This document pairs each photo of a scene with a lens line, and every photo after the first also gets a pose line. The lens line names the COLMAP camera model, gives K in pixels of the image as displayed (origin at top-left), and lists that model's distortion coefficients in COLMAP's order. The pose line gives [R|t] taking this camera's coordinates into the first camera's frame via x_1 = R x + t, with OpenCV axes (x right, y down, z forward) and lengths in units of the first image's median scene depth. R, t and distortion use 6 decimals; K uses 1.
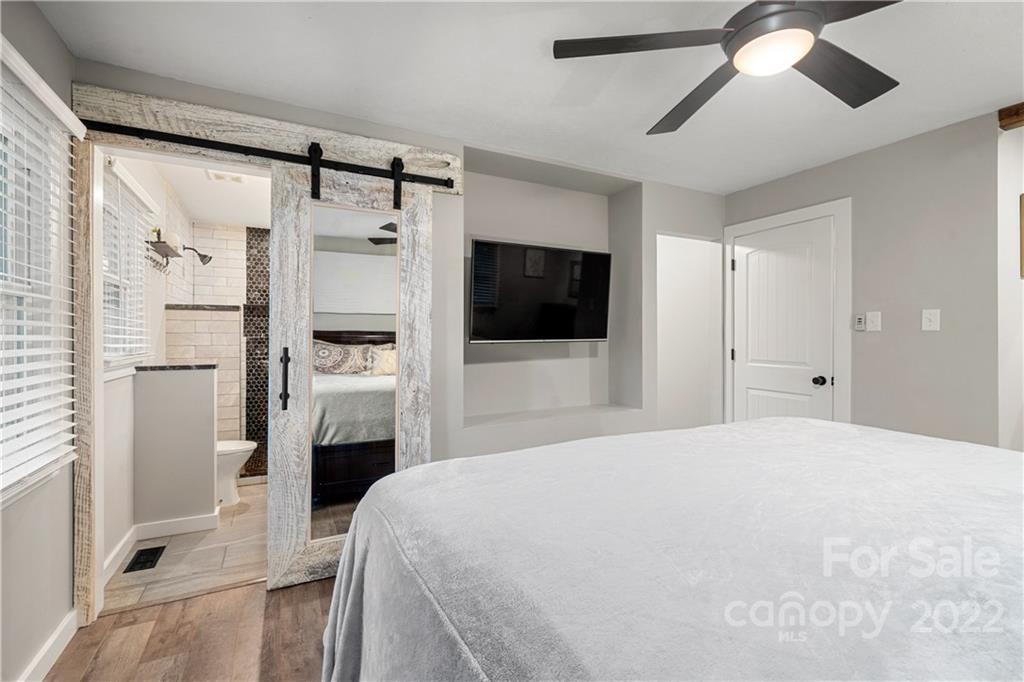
lens RADIAL K [[465.6, 0, 511.4], [0, 465.6, 339.3], [0, 0, 1]] dist [0.004080, 0.000048]
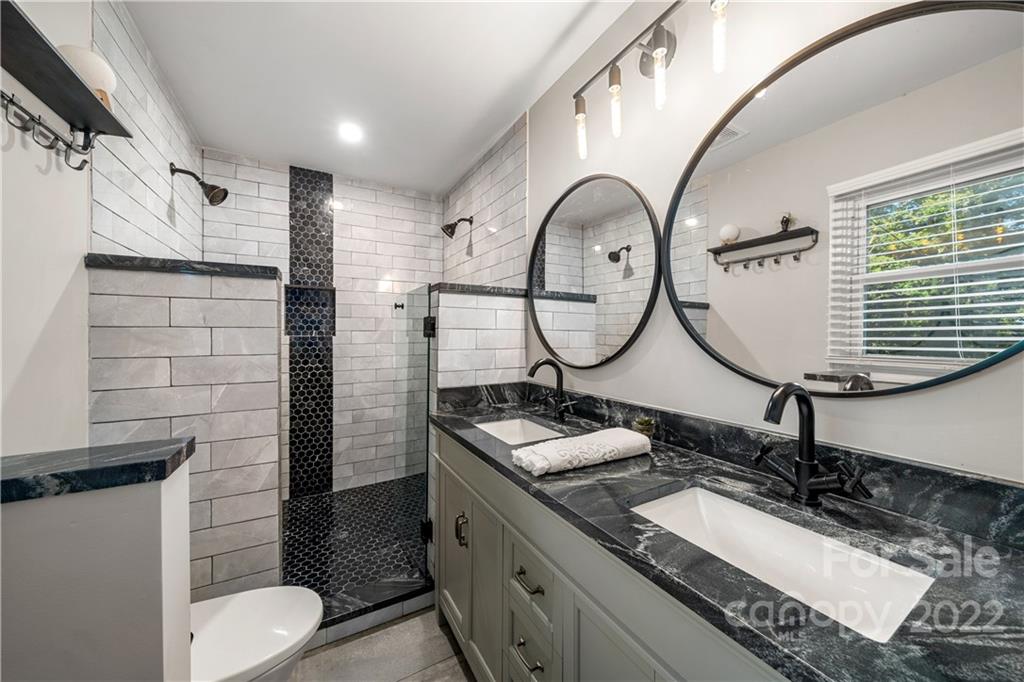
lens RADIAL K [[361.1, 0, 520.9], [0, 361.1, 336.6], [0, 0, 1]] dist [0.000091, -0.000132]
pose [[0.997892, -0.001398, 0.064886, -0.279610], [0.001412, 0.999999, -0.000157, -0.003118], [-0.064886, 0.000248, 0.997893, 0.476629]]
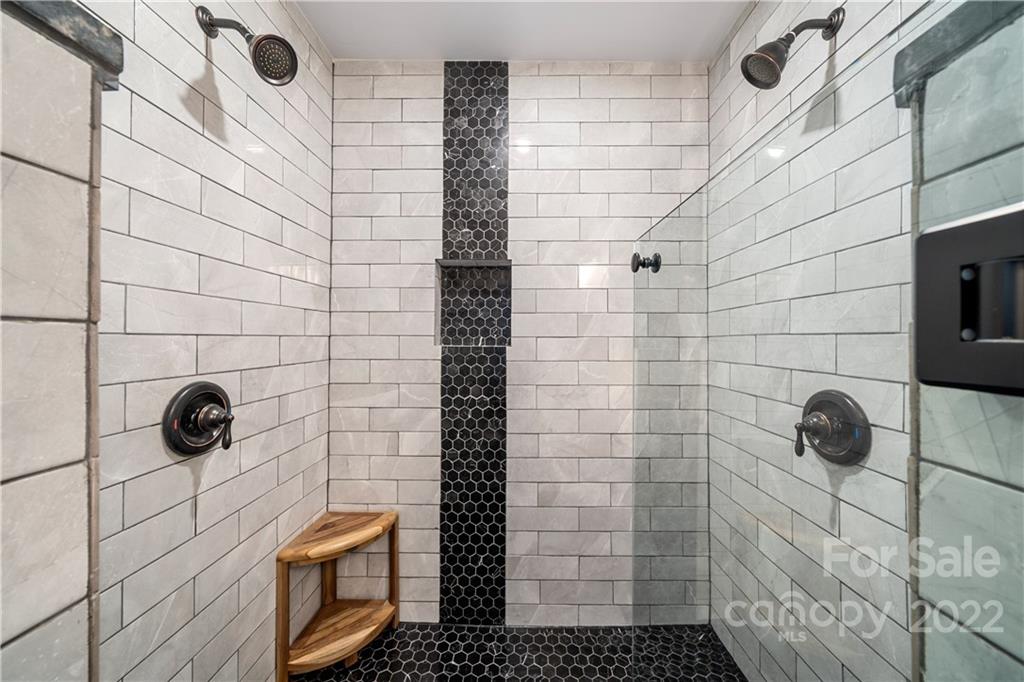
lens RADIAL K [[361.1, 0, 520.9], [0, 361.1, 336.6], [0, 0, 1]] dist [0.000091, -0.000132]
pose [[0.892023, -0.003596, -0.451977, -0.374709], [-0.003830, 0.999872, -0.015513, -0.007721], [0.451975, 0.015569, 0.891895, 0.760254]]
